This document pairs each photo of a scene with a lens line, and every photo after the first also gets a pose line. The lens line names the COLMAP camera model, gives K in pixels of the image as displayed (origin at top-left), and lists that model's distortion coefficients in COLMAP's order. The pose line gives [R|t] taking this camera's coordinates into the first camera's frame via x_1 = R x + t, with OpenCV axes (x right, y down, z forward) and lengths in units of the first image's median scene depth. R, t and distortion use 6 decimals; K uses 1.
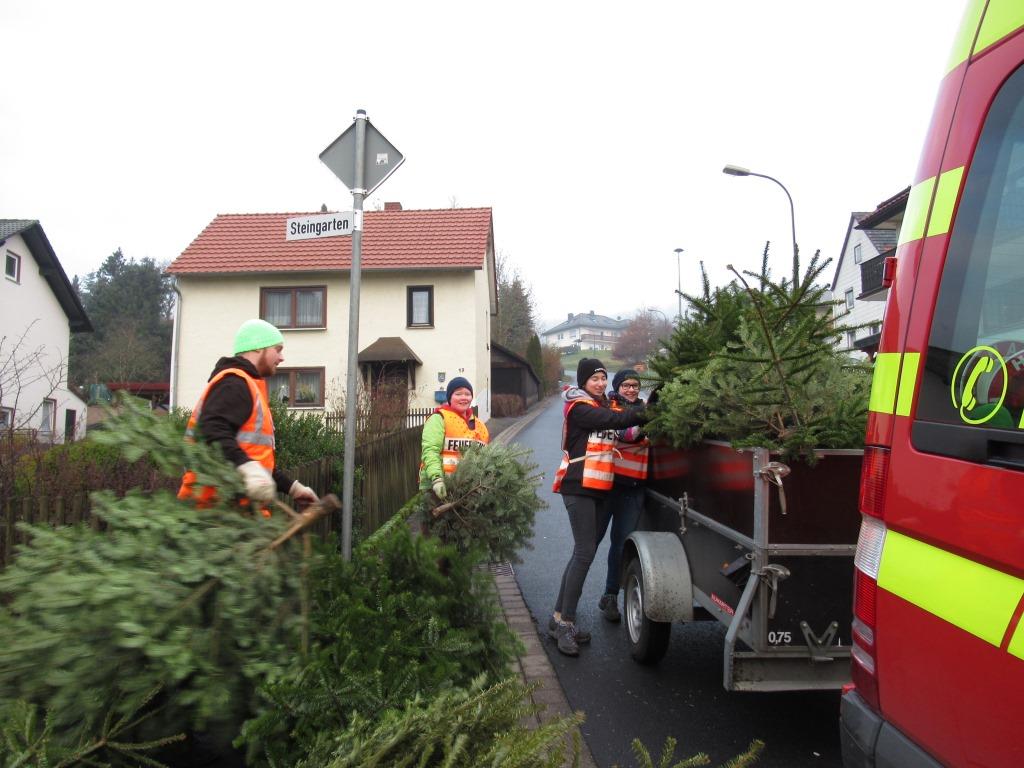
lens RADIAL K [[735.6, 0, 516.1], [0, 735.6, 385.5], [0, 0, 1]] dist [0.002454, 0.000511]
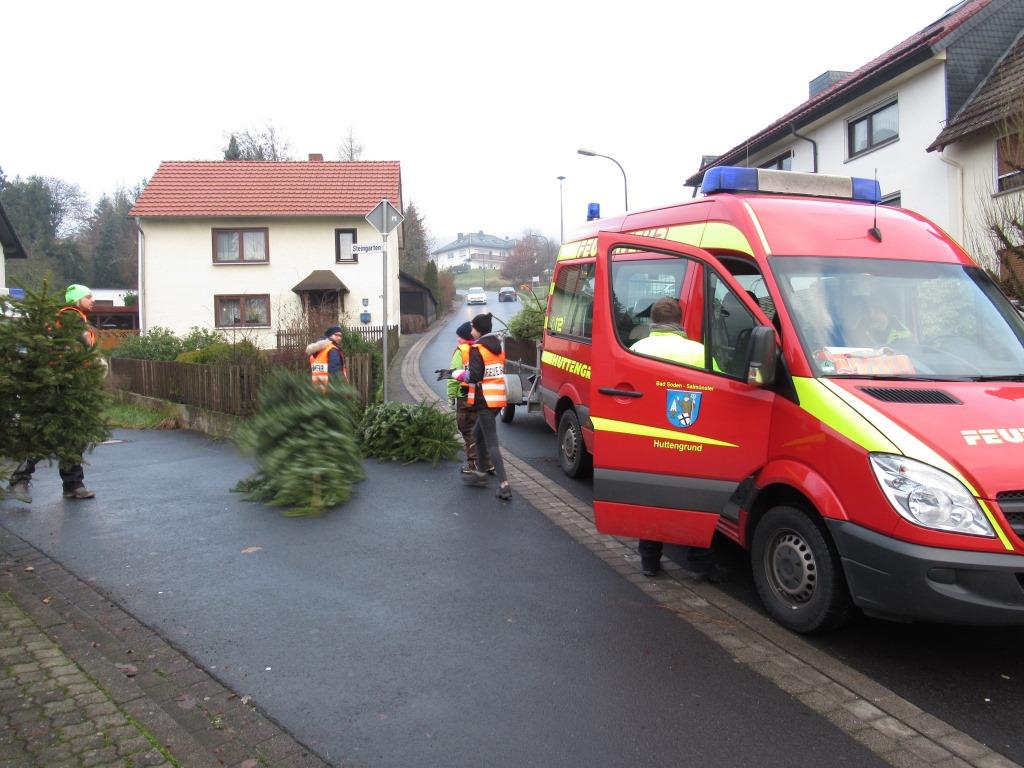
lens RADIAL K [[735.6, 0, 514.0], [0, 735.6, 380.9], [0, 0, 1]] dist [0.002454, 0.000511]
pose [[0.989186, -0.016903, 0.145691, -0.027083], [0.001367, 0.994357, 0.106081, -0.008222], [-0.146662, -0.104735, 0.983626, -0.240558]]
